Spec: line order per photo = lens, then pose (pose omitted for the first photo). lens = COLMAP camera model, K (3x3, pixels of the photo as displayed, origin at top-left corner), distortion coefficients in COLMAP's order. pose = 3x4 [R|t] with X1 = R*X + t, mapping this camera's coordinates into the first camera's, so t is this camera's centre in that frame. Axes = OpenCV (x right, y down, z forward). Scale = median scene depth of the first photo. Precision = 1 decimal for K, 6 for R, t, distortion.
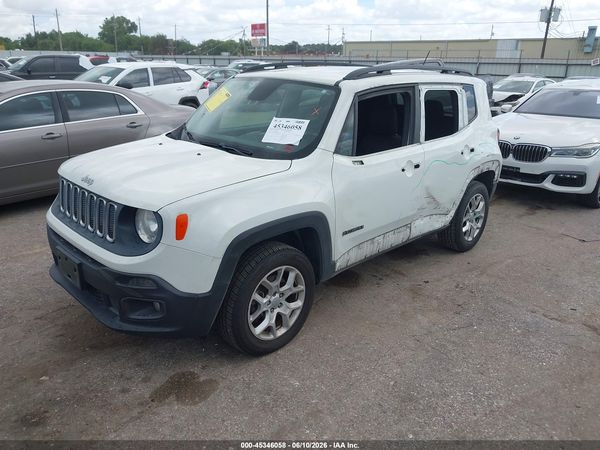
lens RADIAL K [[469.1, 0, 288.8], [0, 469.1, 221.8], [0, 0, 1]] dist [-0.000561, -0.011275]
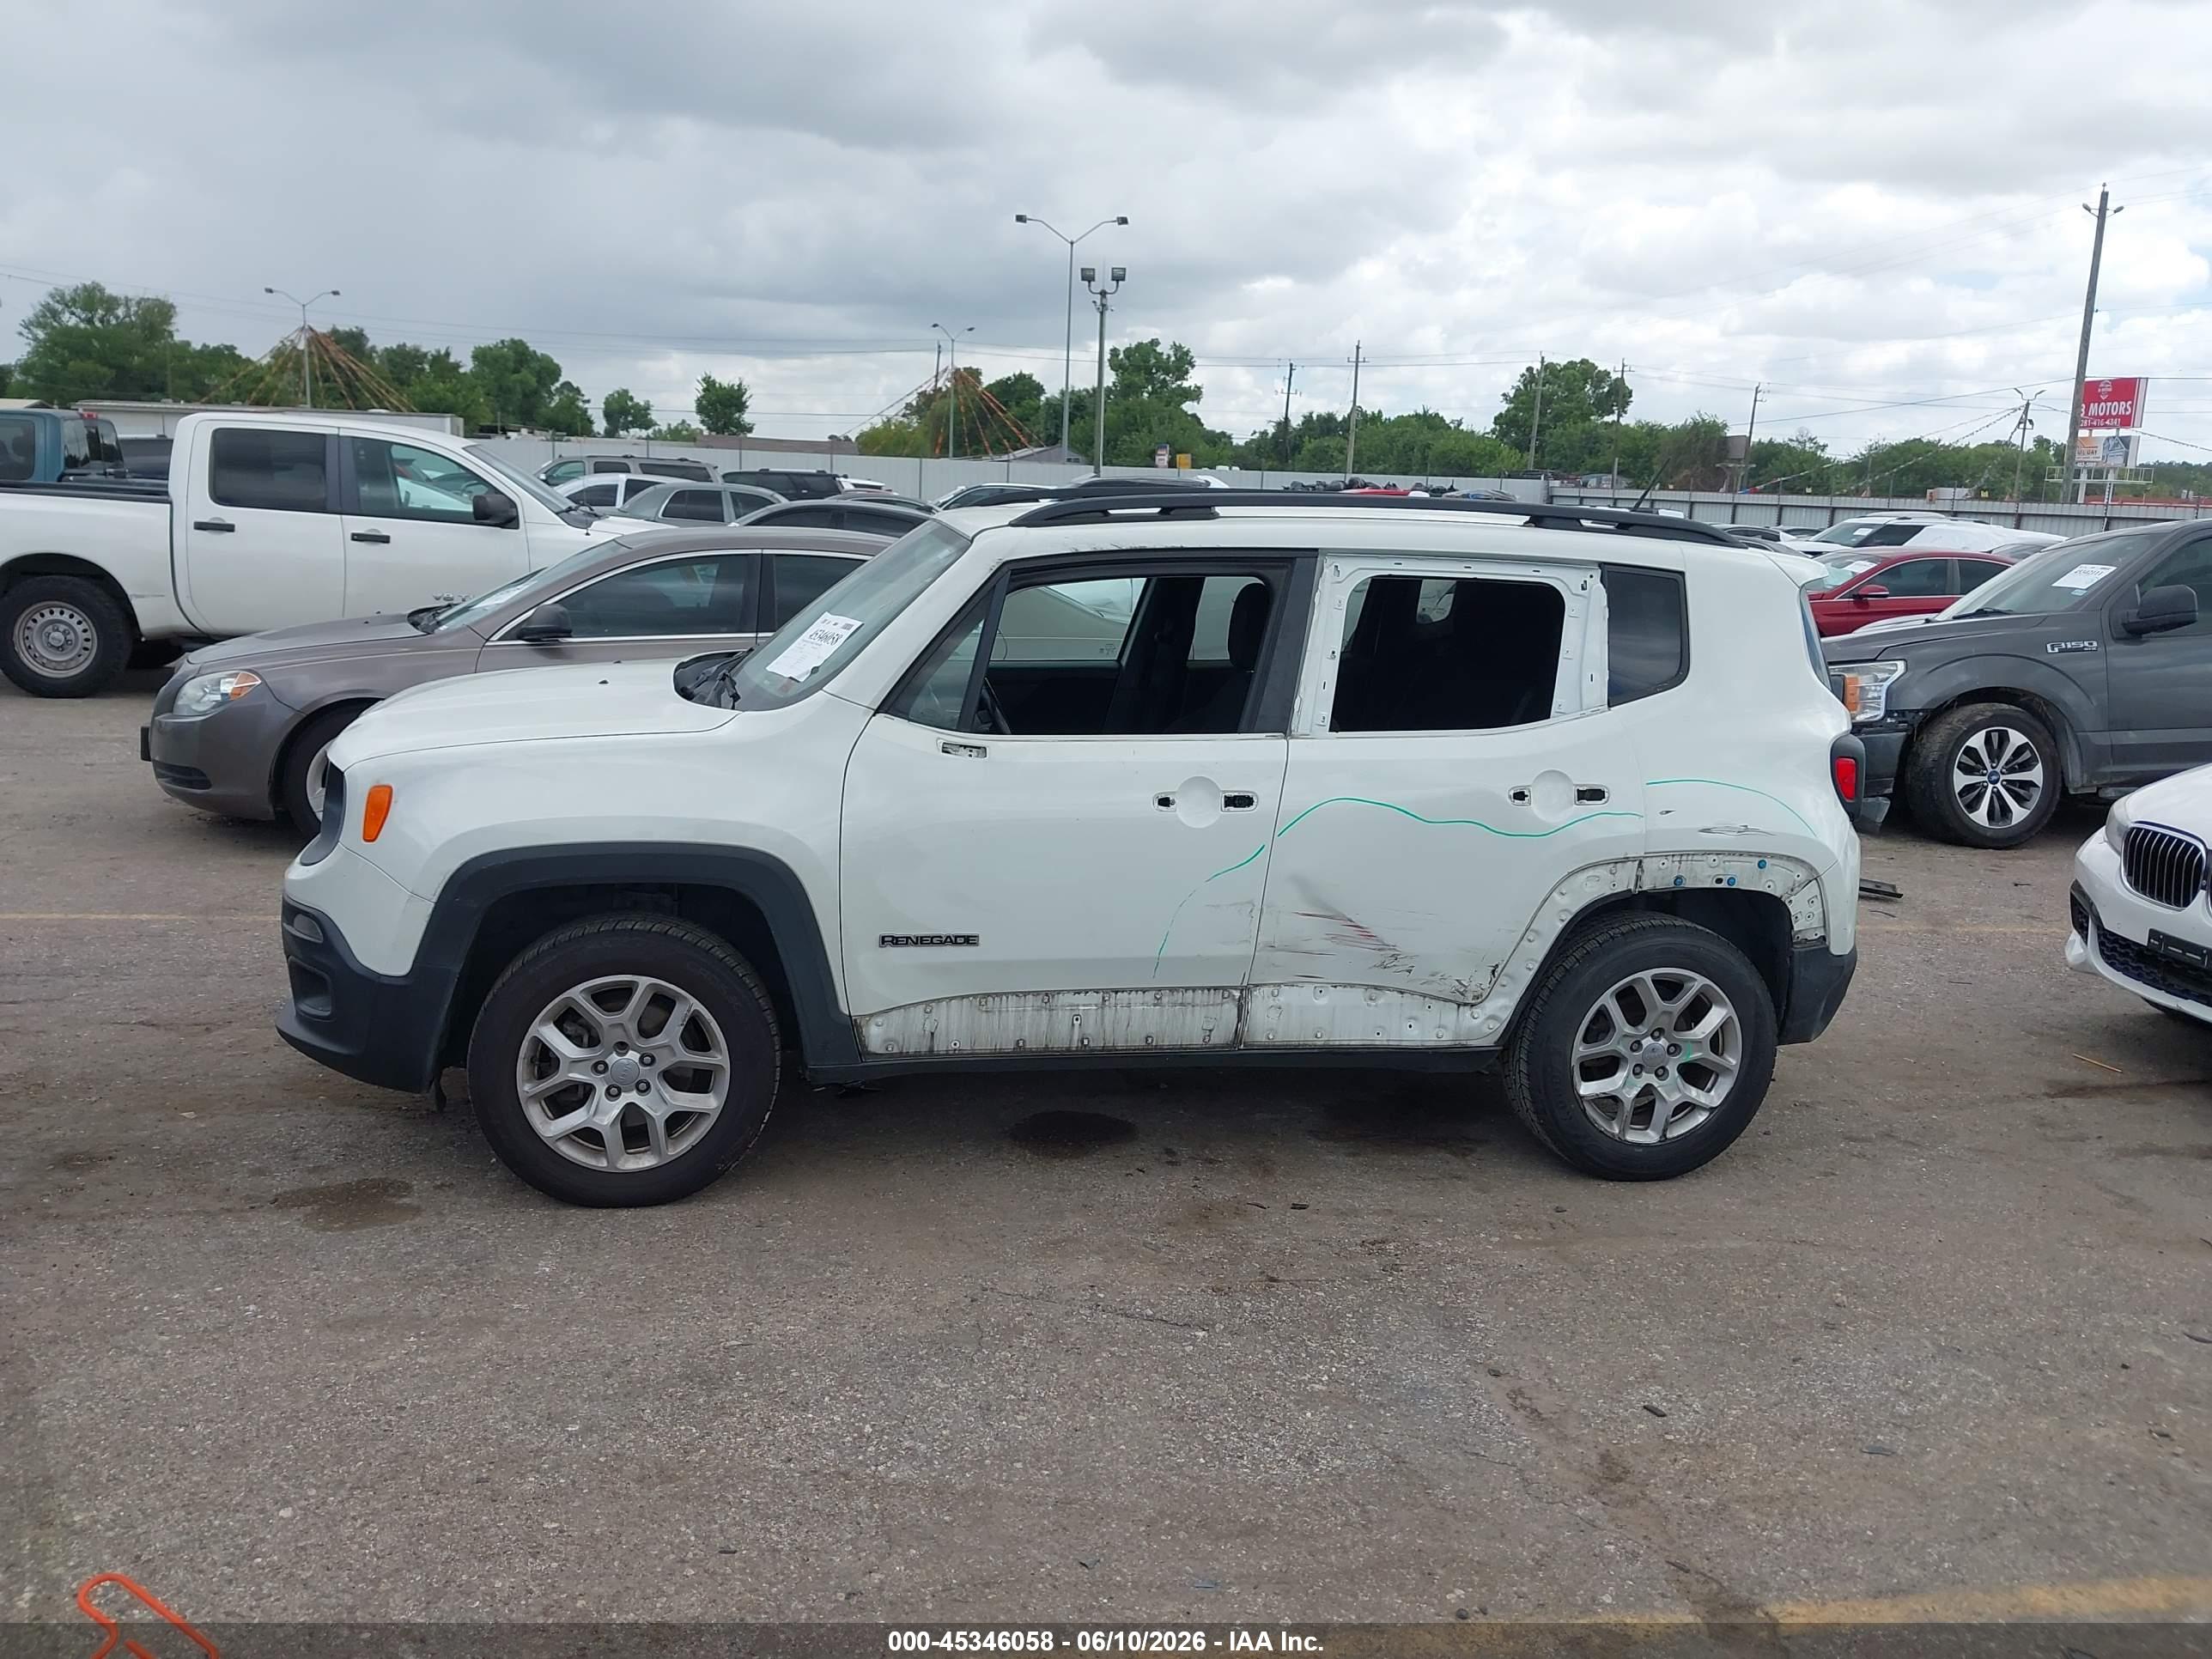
lens RADIAL K [[1734.6, 0, 1106.0], [0, 1734.6, 829.5], [0, 0, 1]] dist [0.086937, -0.152602]
pose [[0.840673, 0.124707, -0.526988, 0.697695], [-0.202408, 0.974954, -0.092175, 0.022007], [0.502294, 0.184156, 0.844859, -0.019738]]
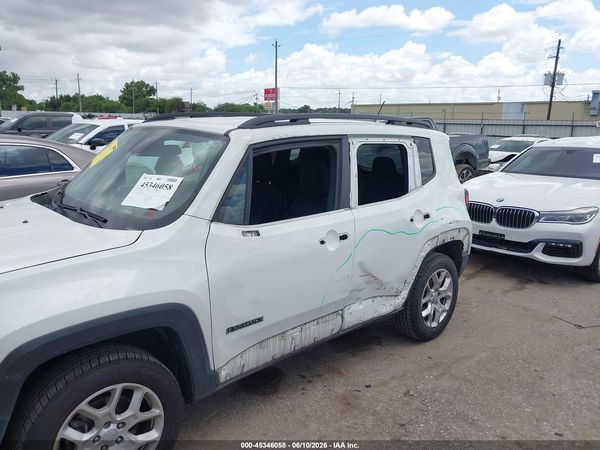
lens RADIAL K [[469.7, 0, 294.3], [0, 469.7, 222.6], [0, 0, 1]] dist [0.050745, -0.078987]
pose [[0.999895, 0.007401, -0.012460, 0.171753], [-0.008872, 0.992427, -0.122512, -0.039651], [0.011459, 0.122609, 0.992389, 0.188870]]
